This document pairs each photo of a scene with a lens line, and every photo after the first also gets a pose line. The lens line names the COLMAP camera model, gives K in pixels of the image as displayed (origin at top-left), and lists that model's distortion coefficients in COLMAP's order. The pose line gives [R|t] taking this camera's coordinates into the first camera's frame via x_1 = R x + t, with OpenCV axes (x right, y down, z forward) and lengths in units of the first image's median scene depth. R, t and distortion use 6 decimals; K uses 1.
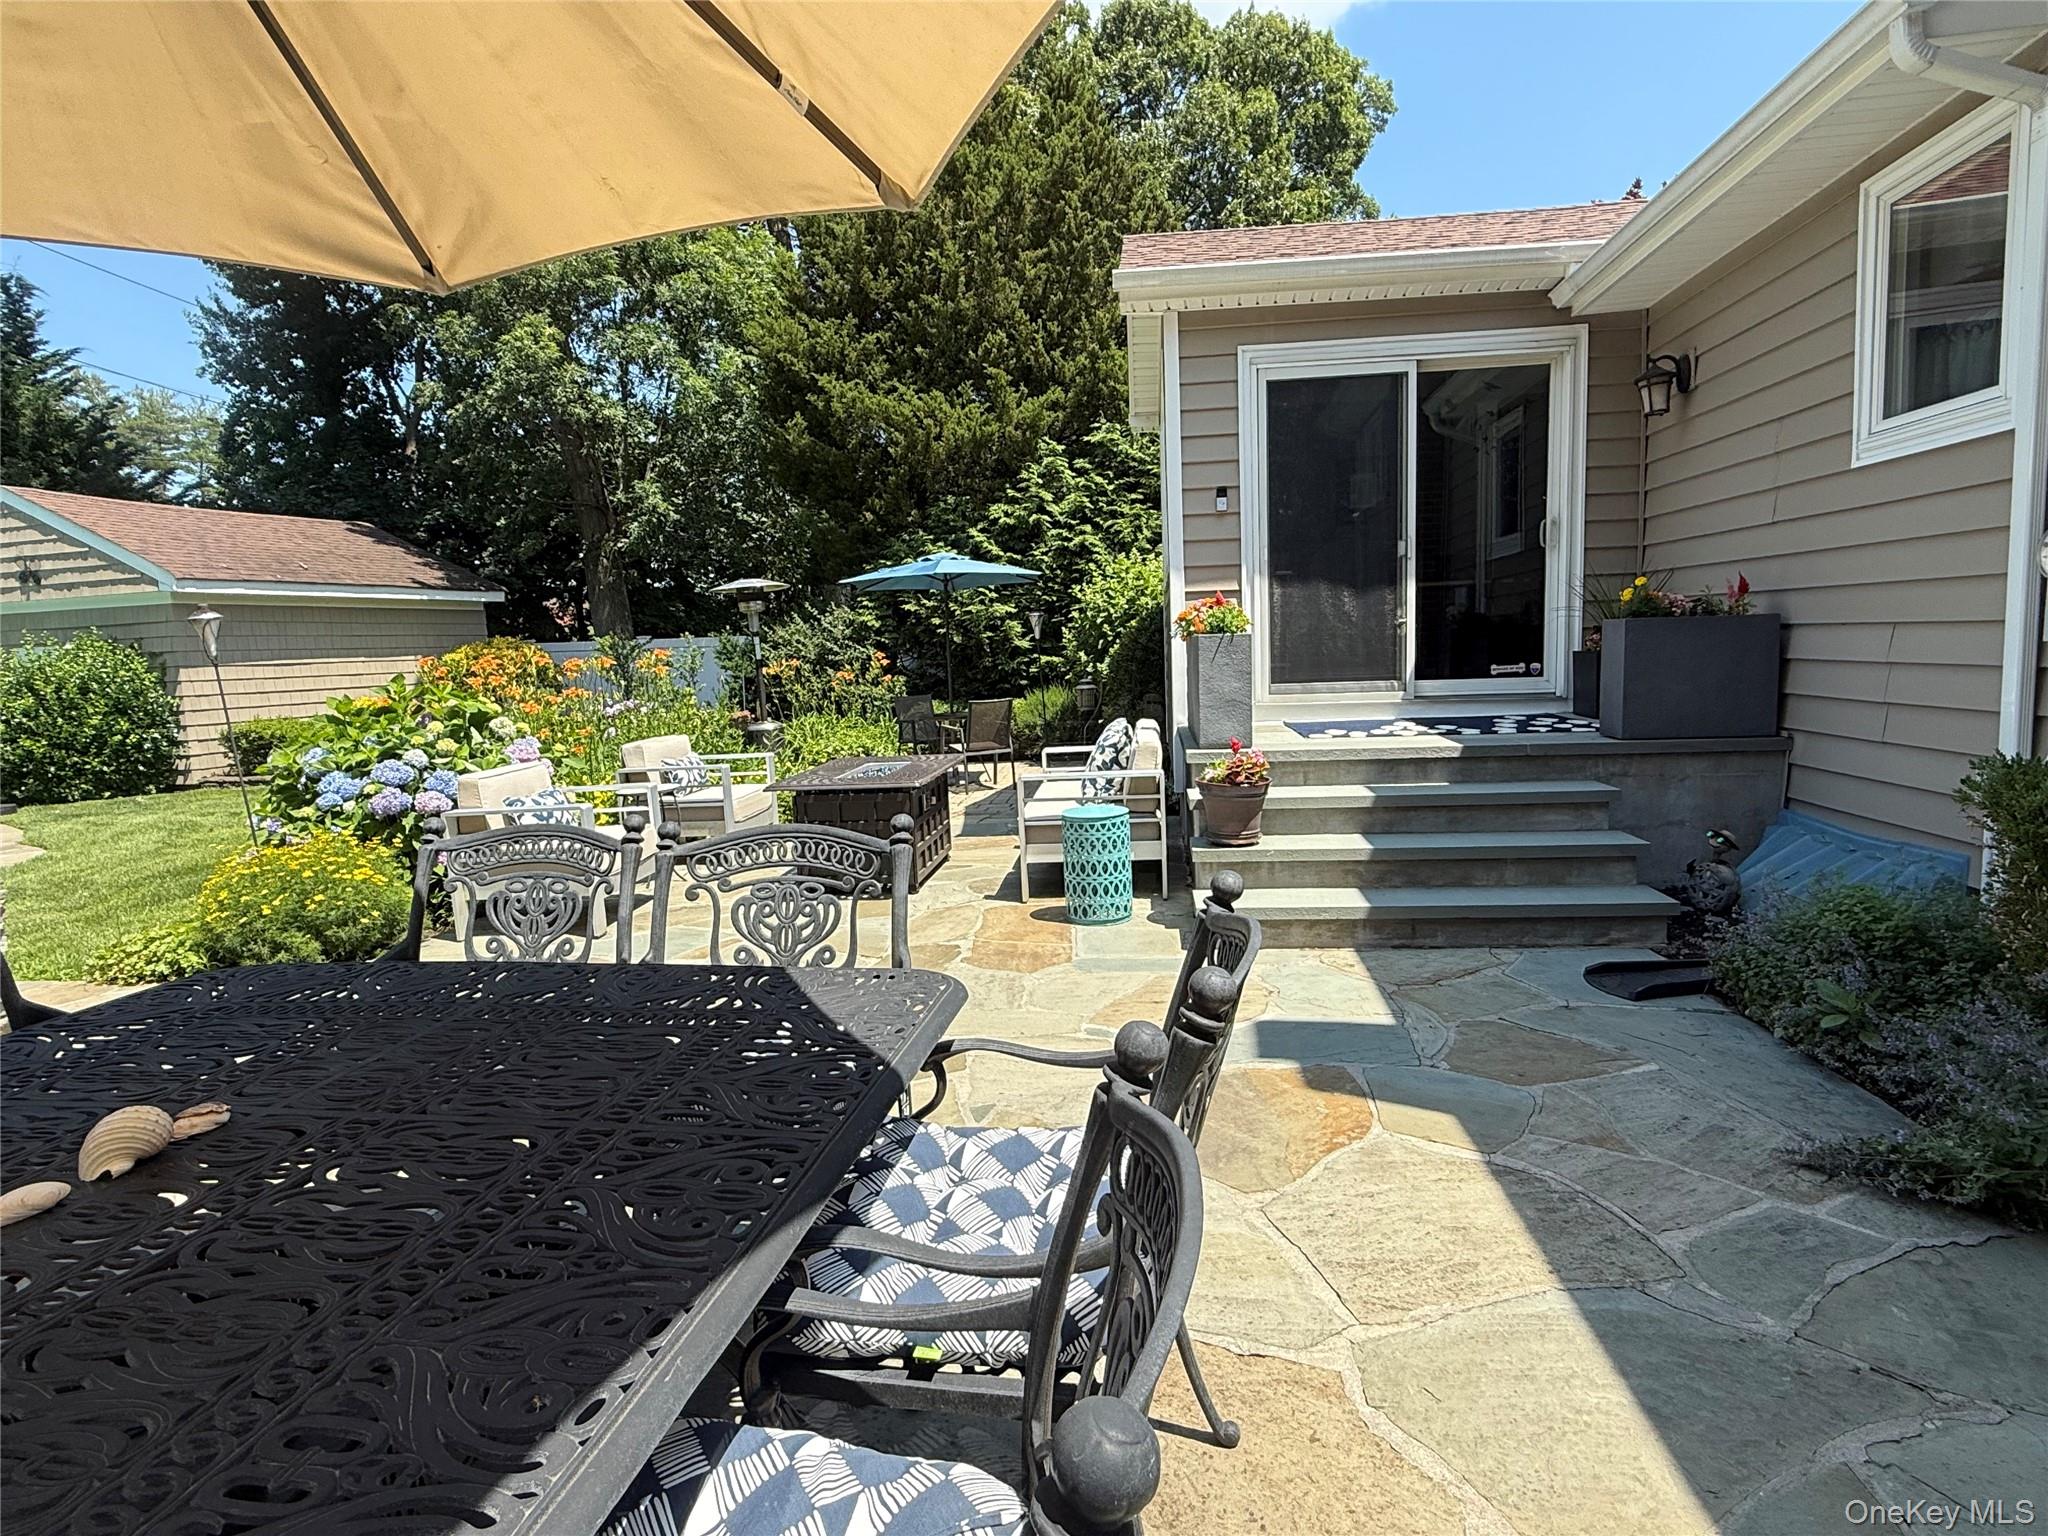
lens RADIAL K [[1095.9, 0, 1022.5], [0, 1095.9, 778.1], [0, 0, 1]] dist [-0.002306, -0.000793]
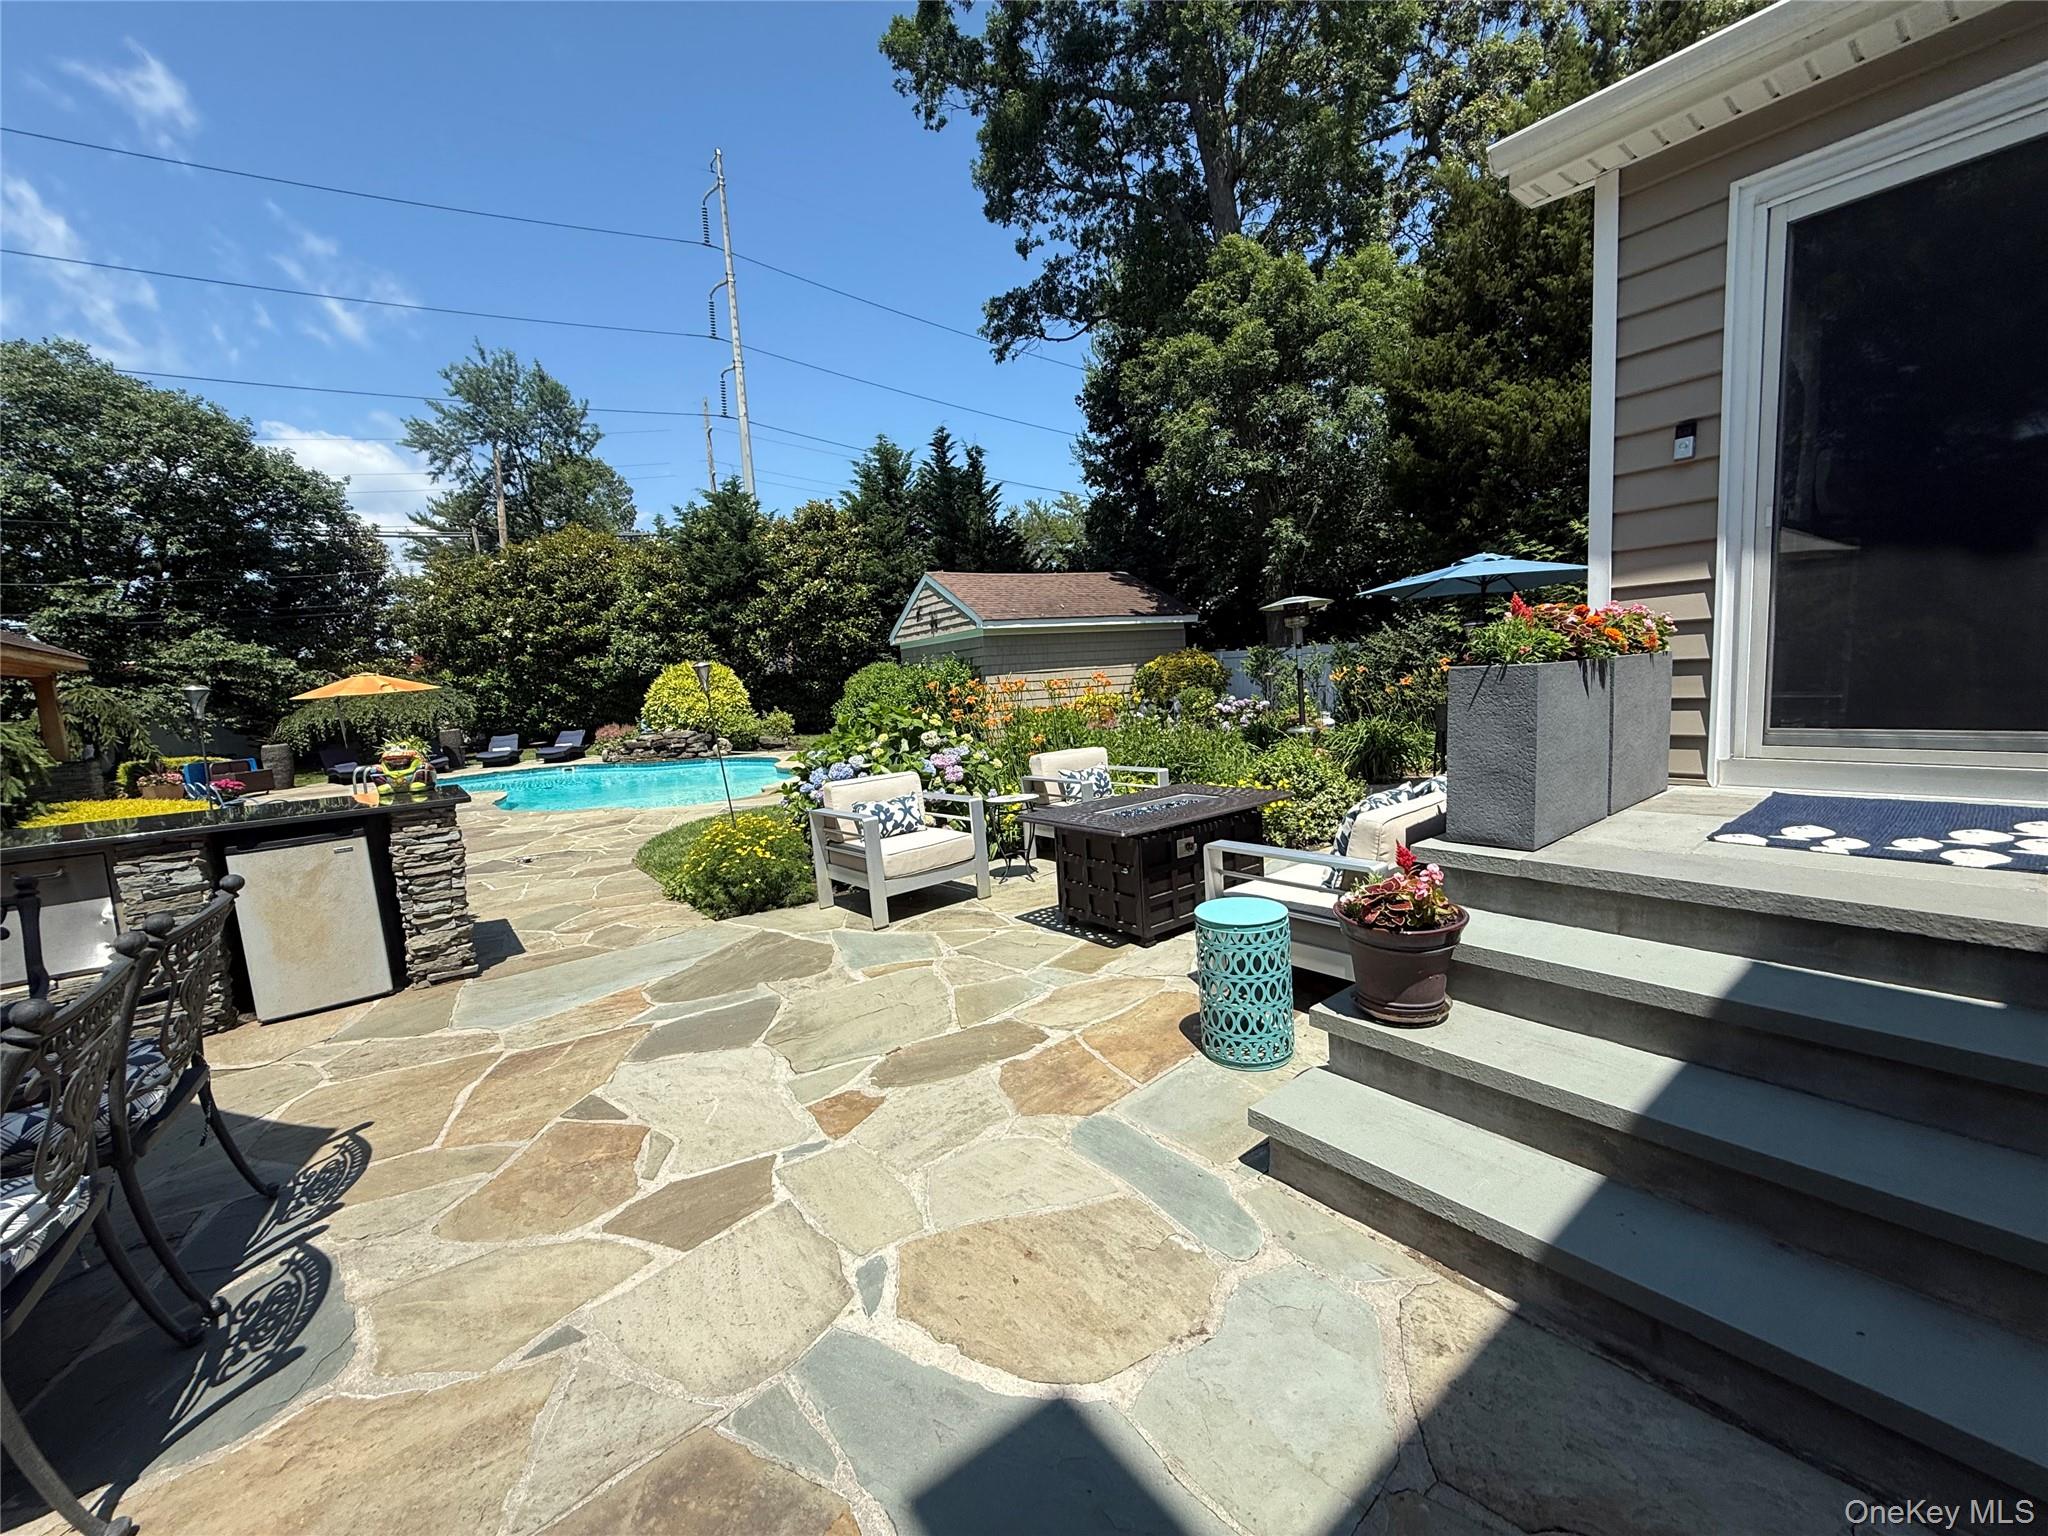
lens RADIAL K [[812.7, 0, 1024.0], [0, 812.7, 768.0], [0, 0, 1]] dist [0.000211, 0.000096]
pose [[0.704025, 0.076318, -0.706063, 0.127843], [-0.053328, 0.997083, 0.054600, -0.032706], [0.708170, -0.000787, 0.706041, 0.187989]]
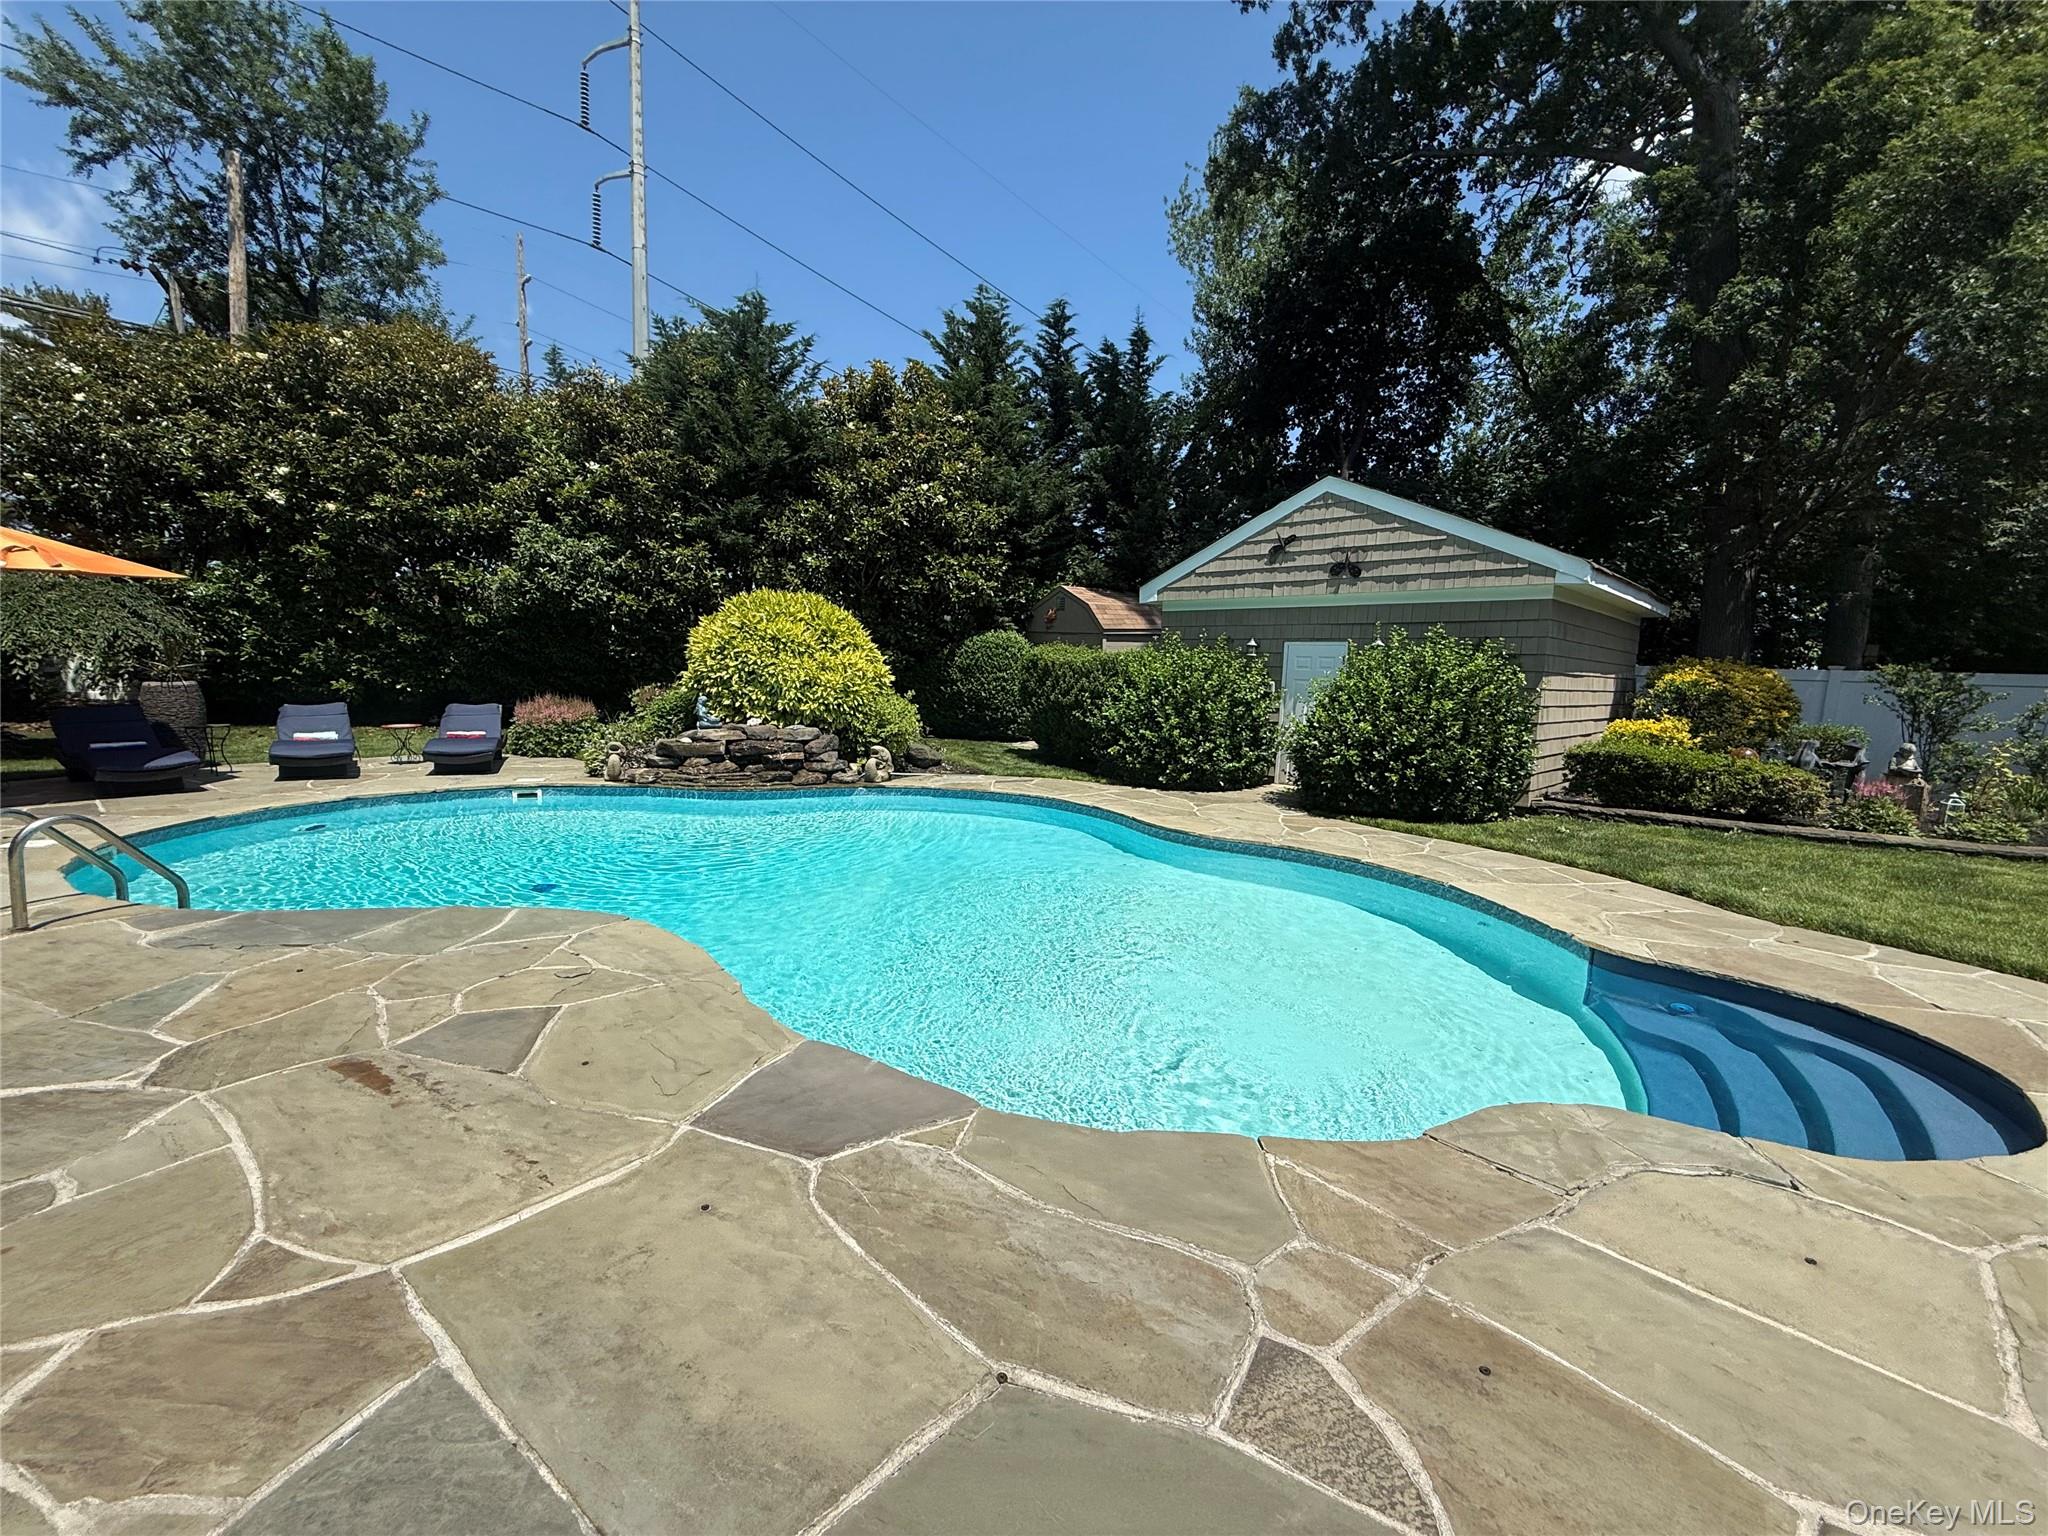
lens RADIAL K [[812.7, 0, 1024.0], [0, 812.7, 768.0], [0, 0, 1]] dist [0.000211, 0.000096]
pose [[0.880638, 0.119997, -0.458342, -0.817946], [-0.119792, 0.992356, 0.029641, 0.003577], [0.458396, 0.028803, 0.888281, 0.238932]]
